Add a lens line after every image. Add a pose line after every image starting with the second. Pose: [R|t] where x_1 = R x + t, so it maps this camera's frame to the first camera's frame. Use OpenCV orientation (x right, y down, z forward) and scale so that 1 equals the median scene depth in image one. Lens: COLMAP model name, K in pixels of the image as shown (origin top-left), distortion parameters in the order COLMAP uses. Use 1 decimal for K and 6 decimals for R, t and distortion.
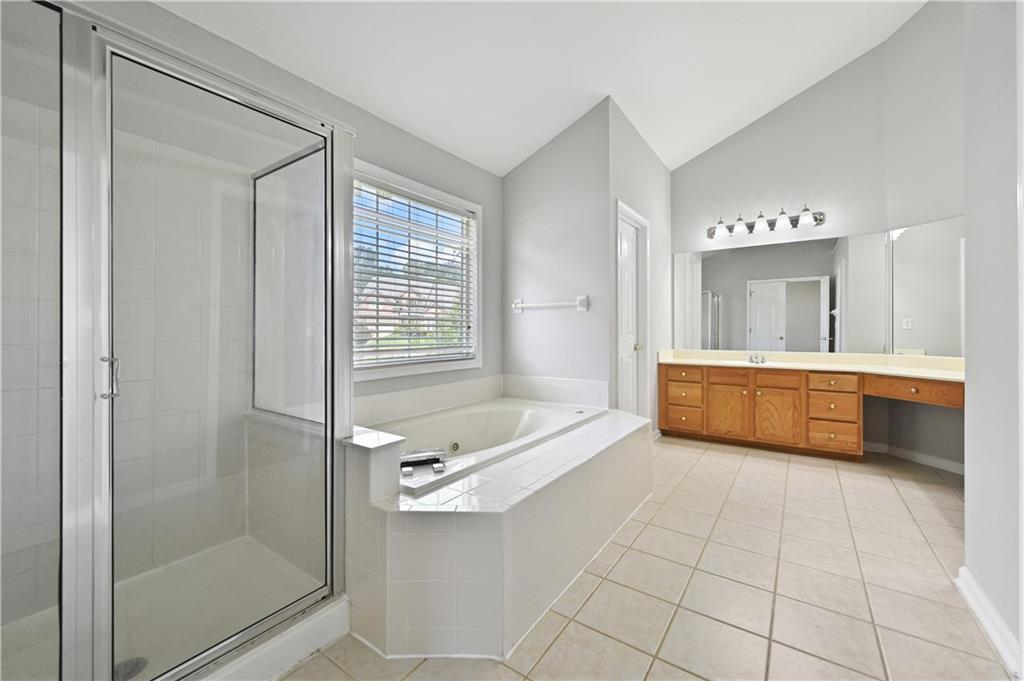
lens RADIAL K [[408.9, 0, 510.3], [0, 408.9, 331.9], [0, 0, 1]] dist [0.002388, -0.001297]
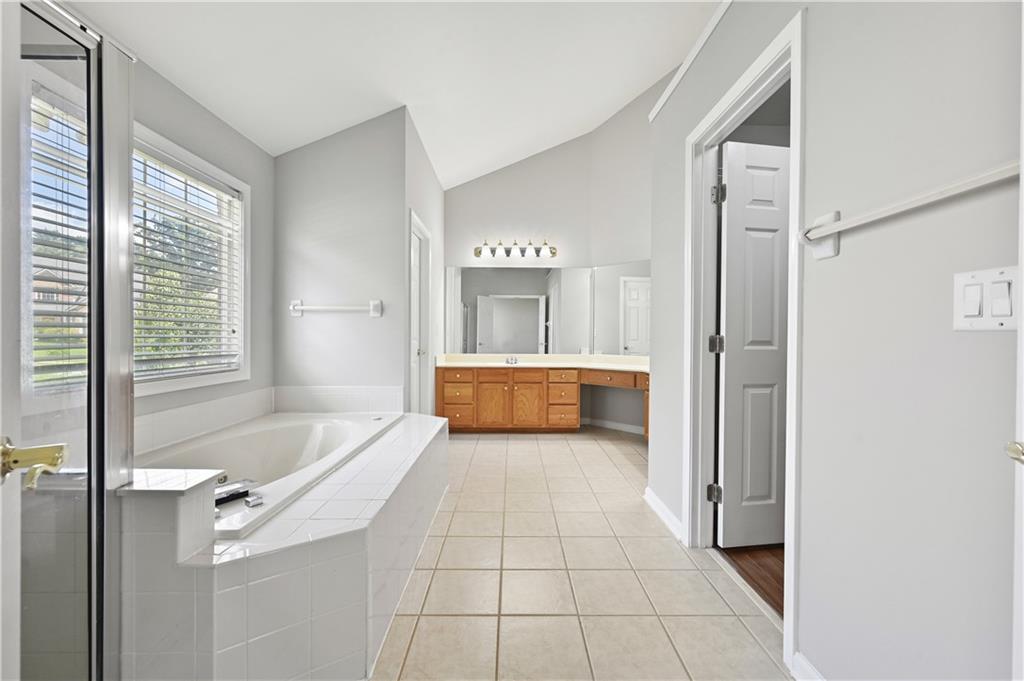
lens RADIAL K [[408.9, 0, 506.4], [0, 408.9, 342.9], [0, 0, 1]] dist [0.002388, -0.001297]
pose [[0.812429, -0.003011, 0.583053, -0.139719], [-0.003484, 0.999944, 0.010019, 0.001609], [-0.583050, -0.010171, 0.812372, 0.020008]]
